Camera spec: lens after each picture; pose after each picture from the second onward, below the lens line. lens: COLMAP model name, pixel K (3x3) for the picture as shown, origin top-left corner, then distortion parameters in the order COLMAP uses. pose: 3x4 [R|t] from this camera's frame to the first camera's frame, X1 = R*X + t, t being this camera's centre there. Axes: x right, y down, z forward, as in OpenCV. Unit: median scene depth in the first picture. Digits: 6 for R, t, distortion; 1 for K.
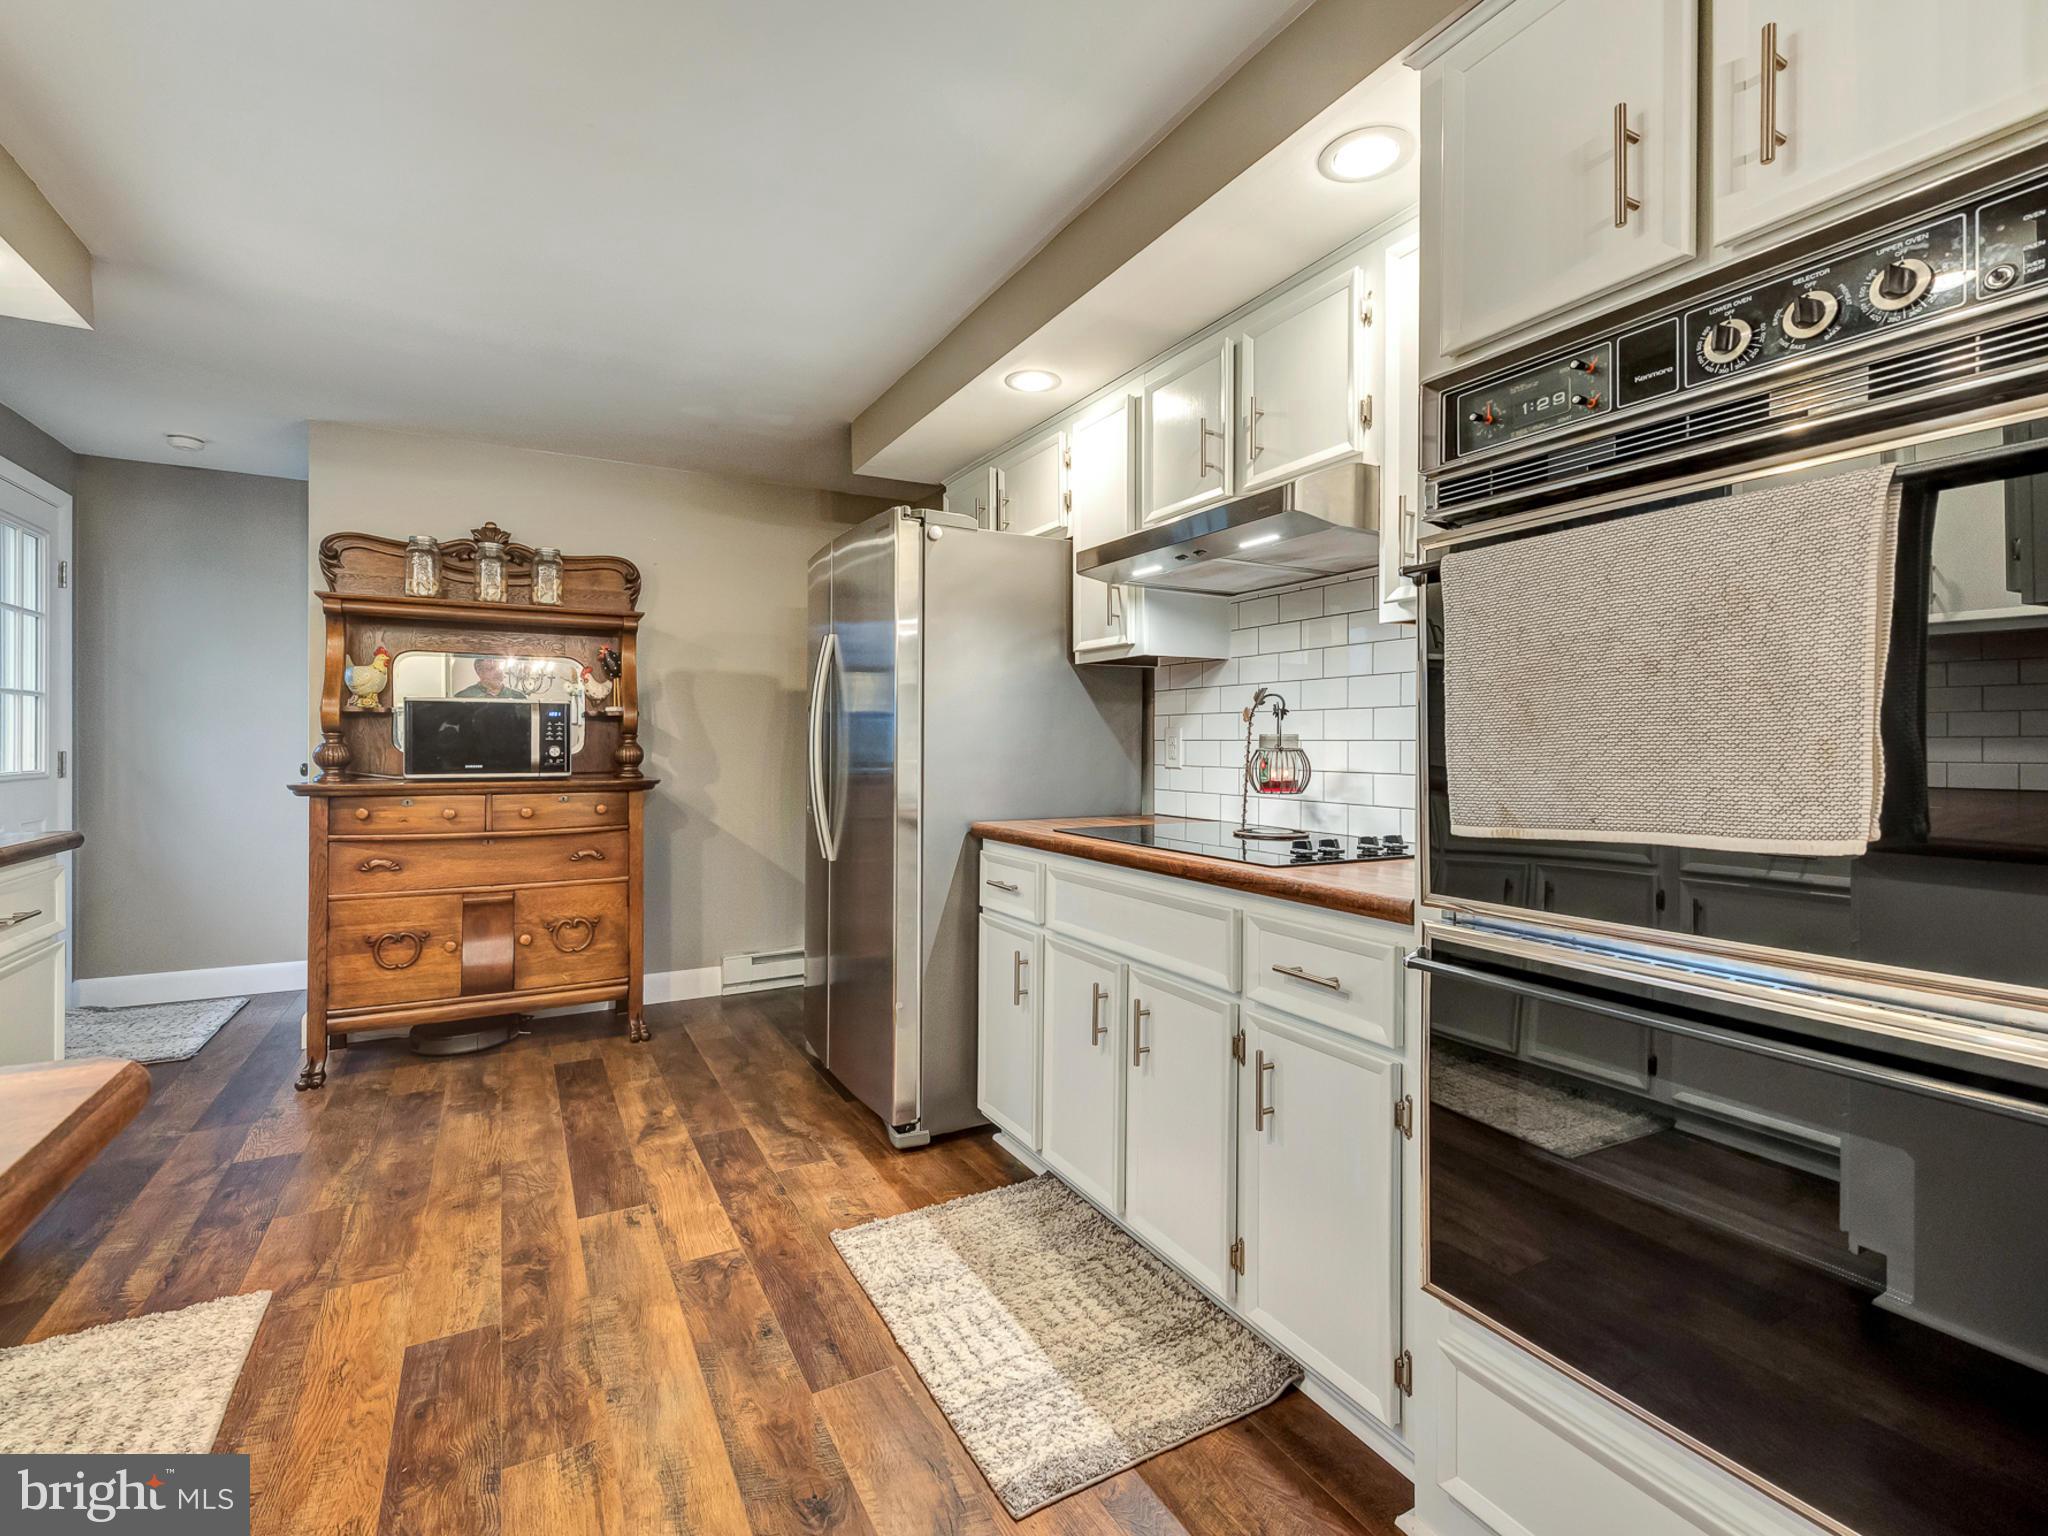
lens RADIAL K [[934.5, 0, 1019.7], [0, 934.5, 743.4], [0, 0, 1]] dist [0.016803, -0.007128]
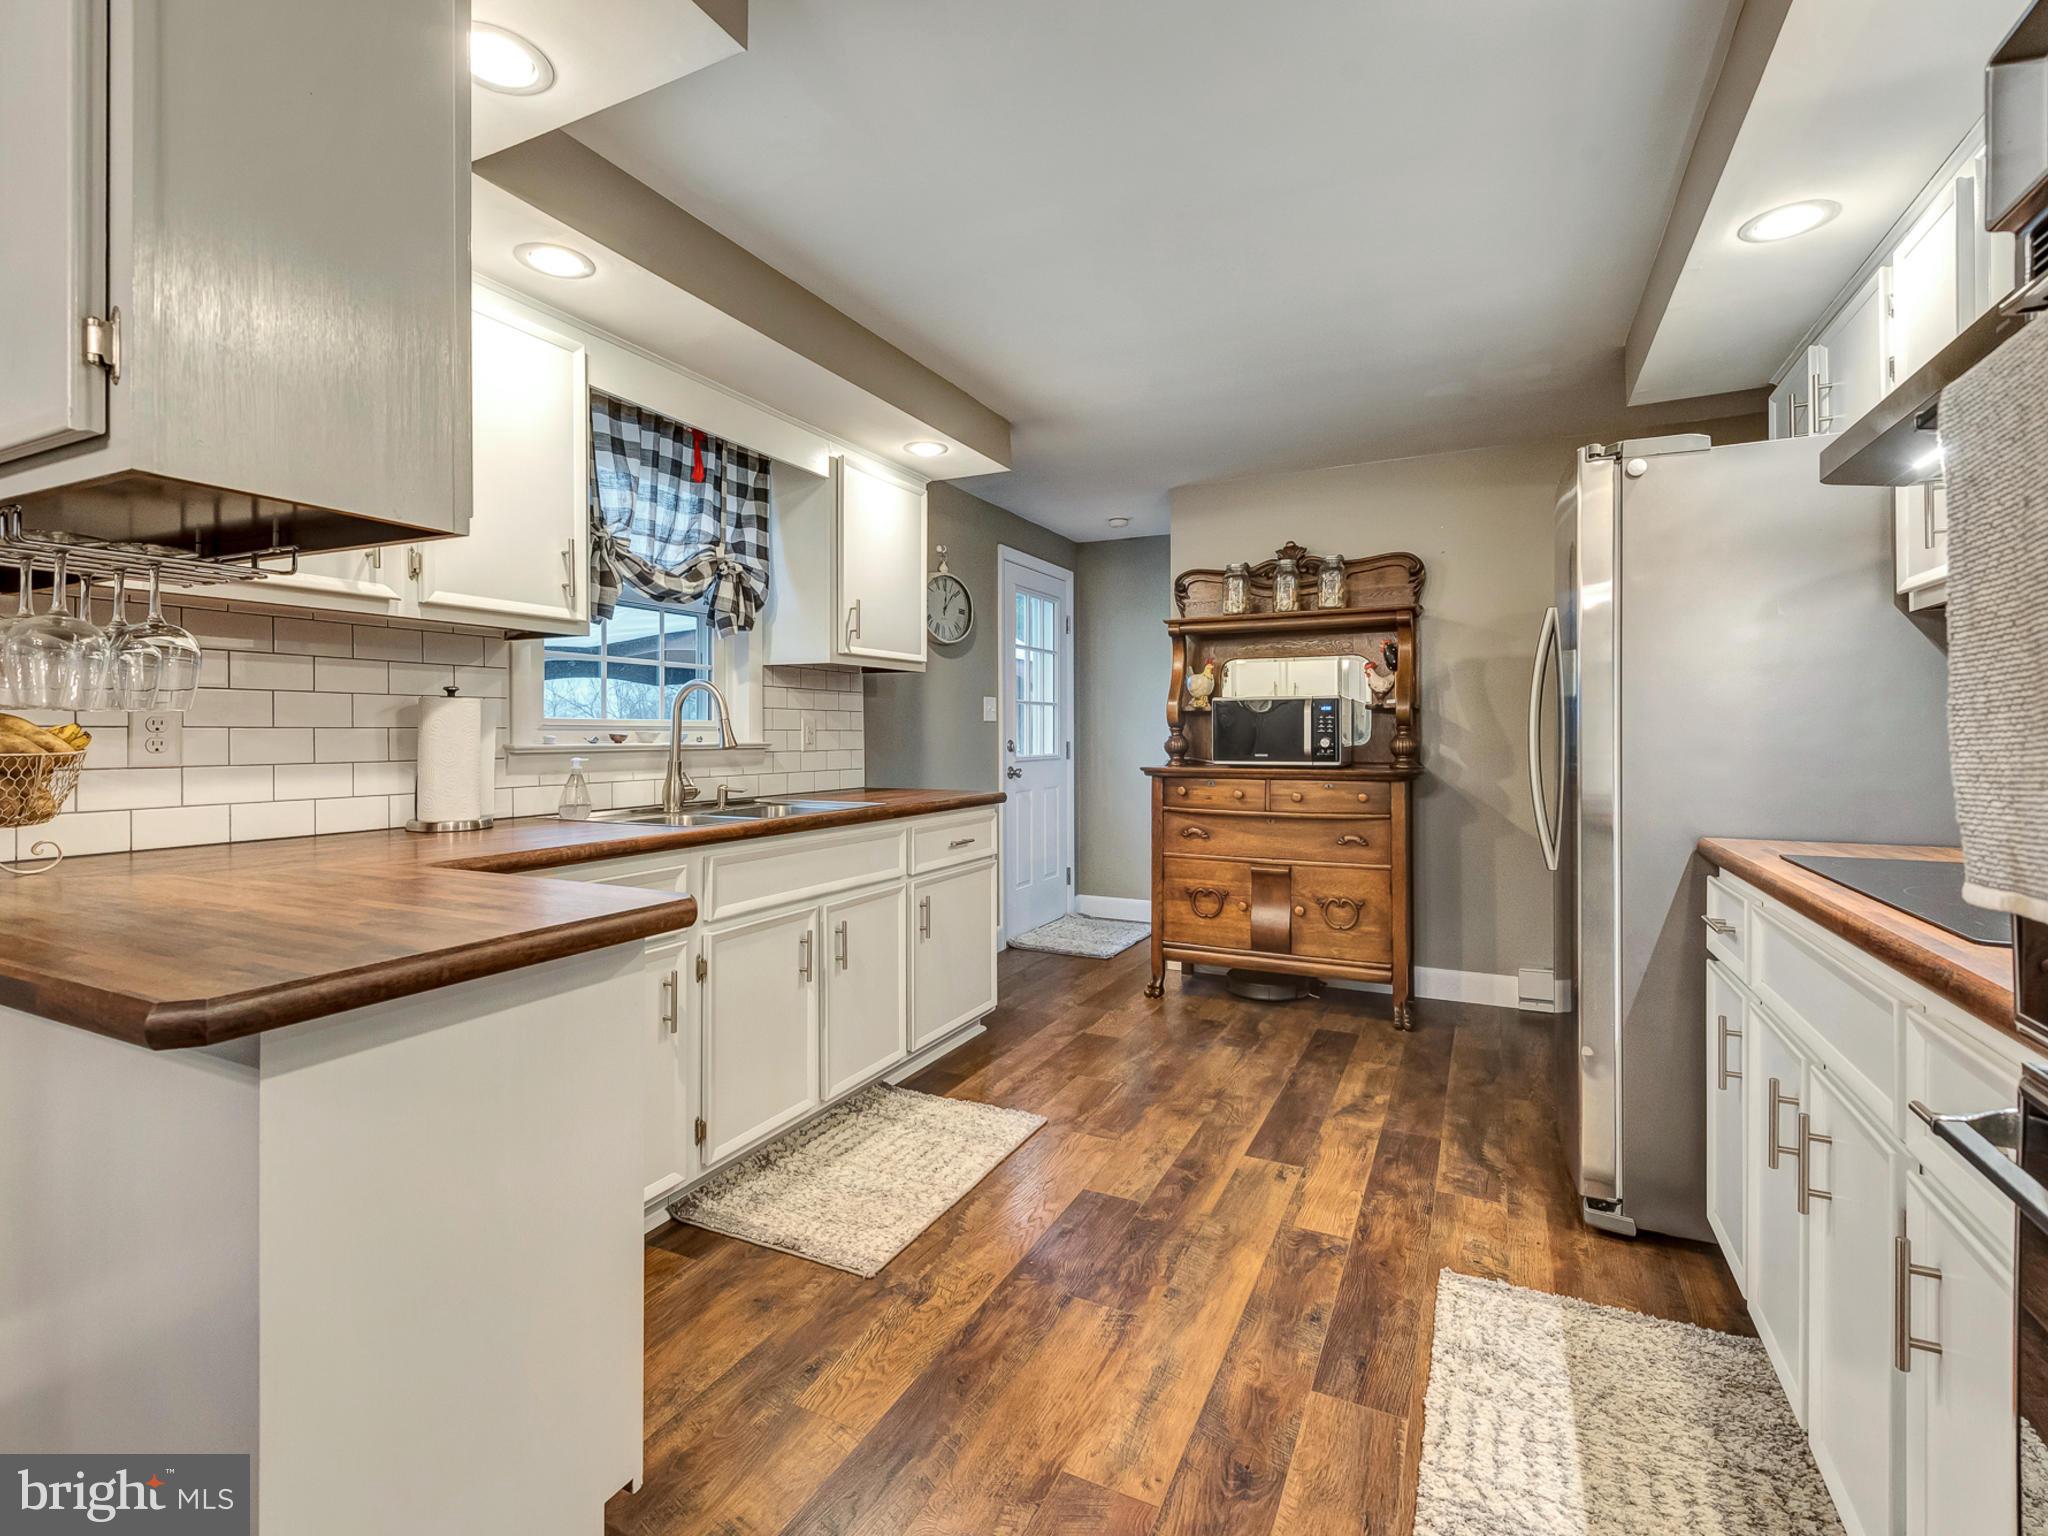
lens RADIAL K [[943.1, 0, 1022.5], [0, 943.1, 730.2], [0, 0, 1]] dist [0.017975, -0.007655]
pose [[0.570427, -0.008064, -0.821309, 0.264716], [0.003614, 0.999967, -0.007308, 0.001528], [0.821341, 0.001200, 0.570437, 0.108987]]
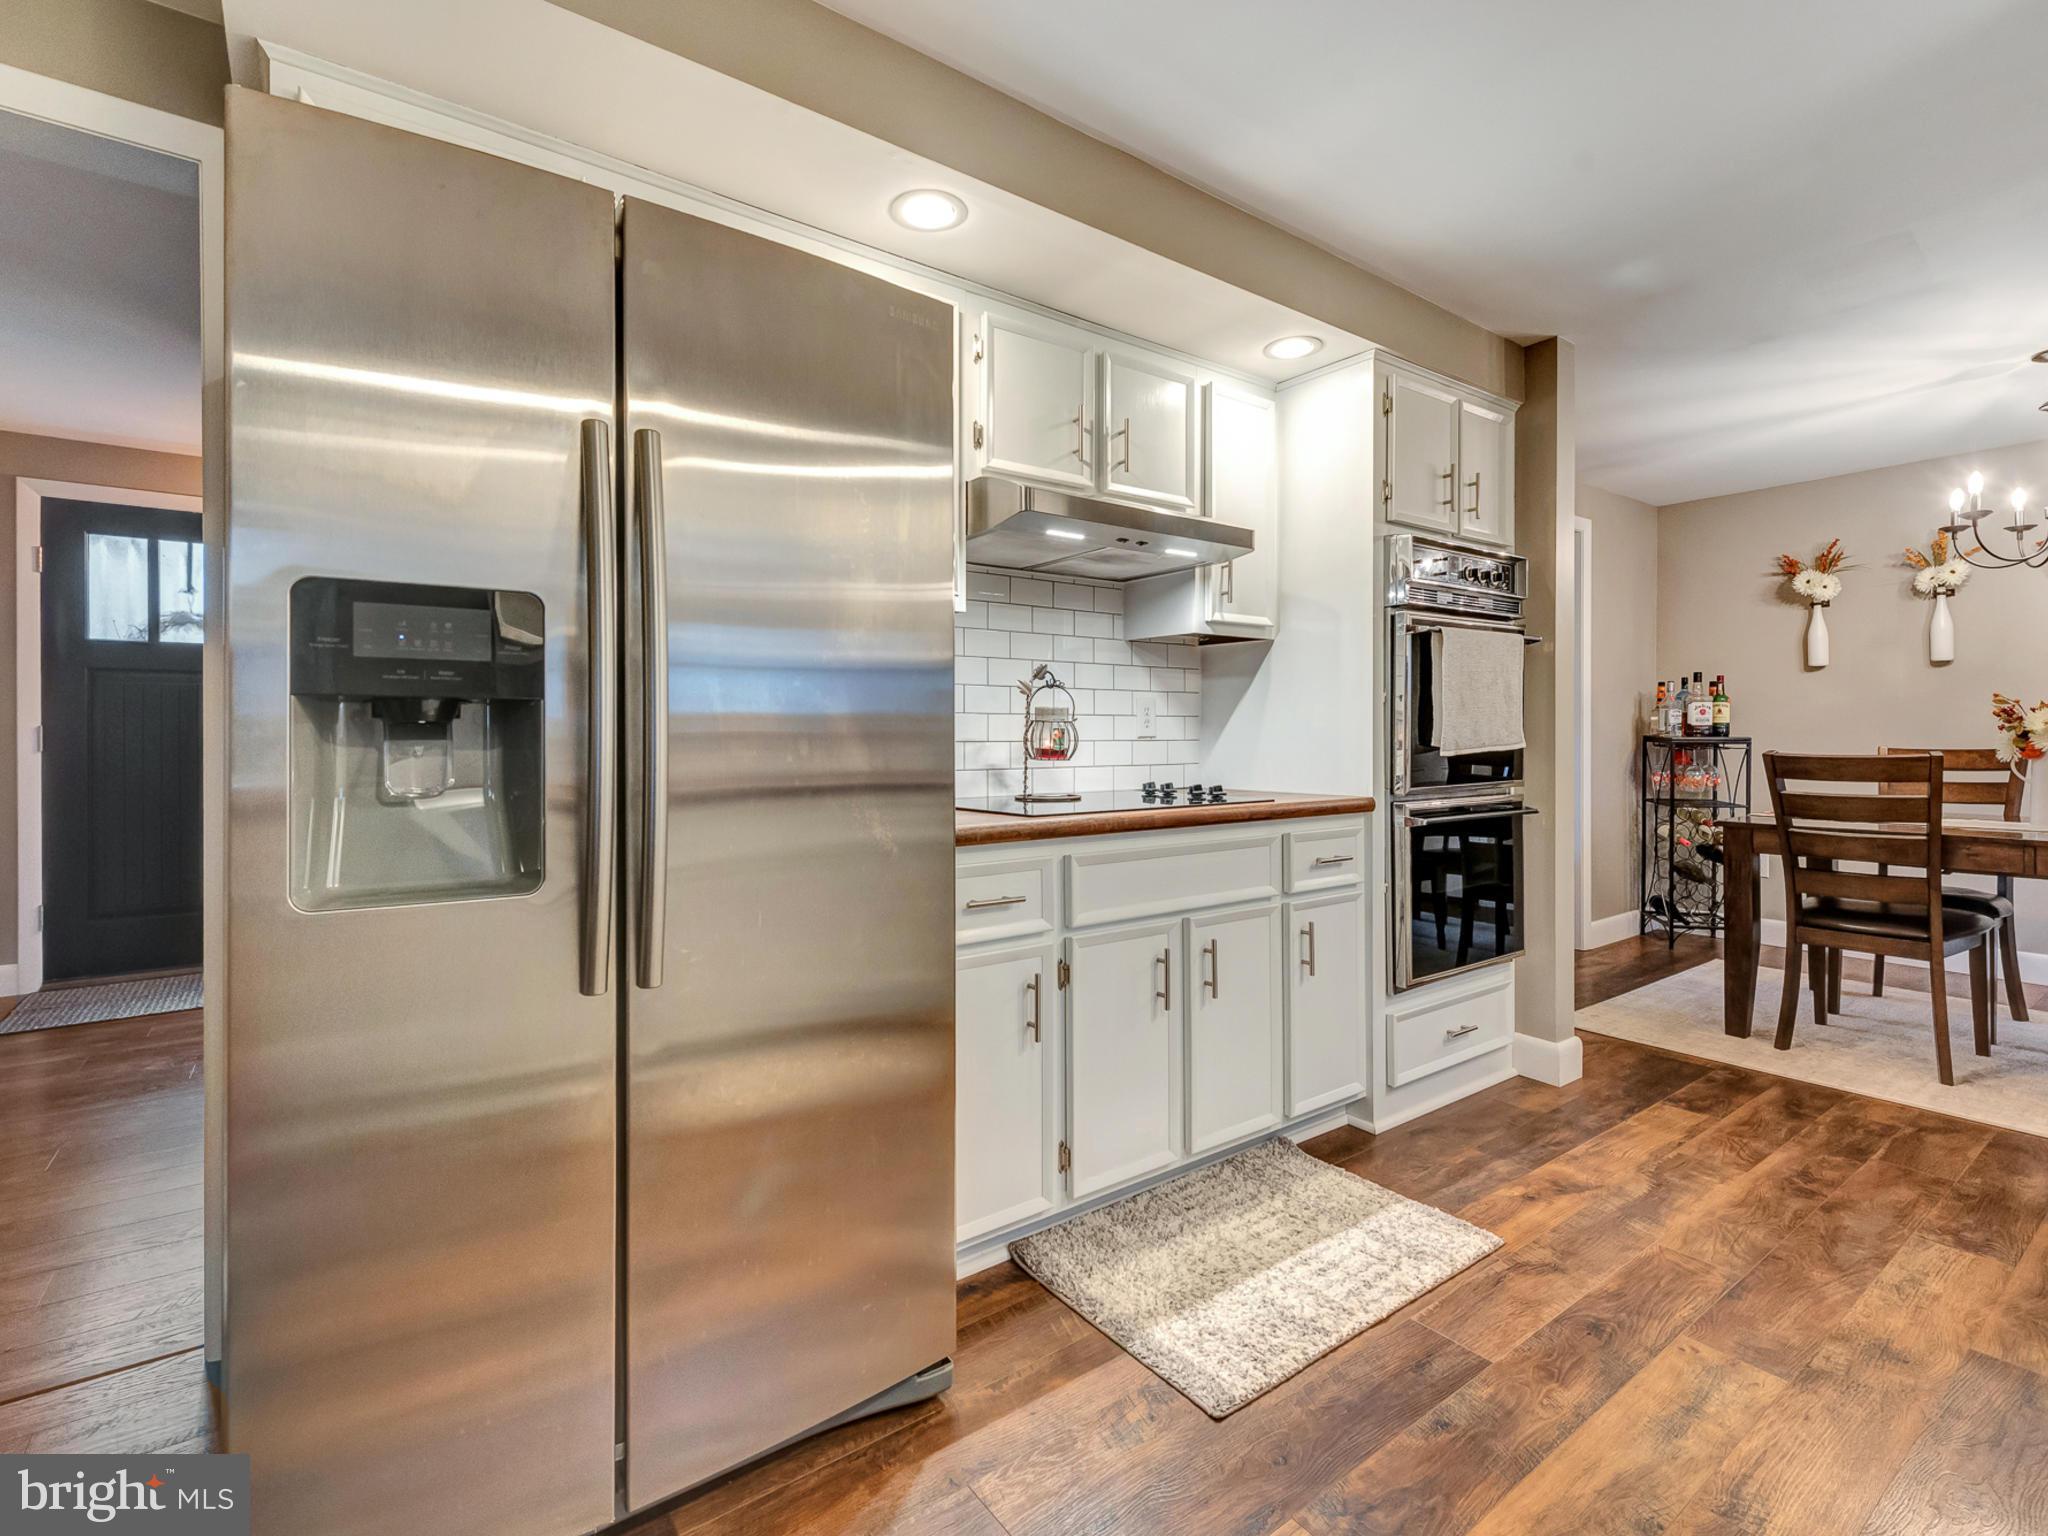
lens RADIAL K [[952.9, 0, 1021.5], [0, 952.9, 738.5], [0, 0, 1]] dist [0.018957, -0.006994]
pose [[-0.128085, -0.005211, 0.991749, -0.705527], [0.004463, 0.999973, 0.005831, 0.016852], [-0.991753, 0.005173, -0.128058, 0.987570]]
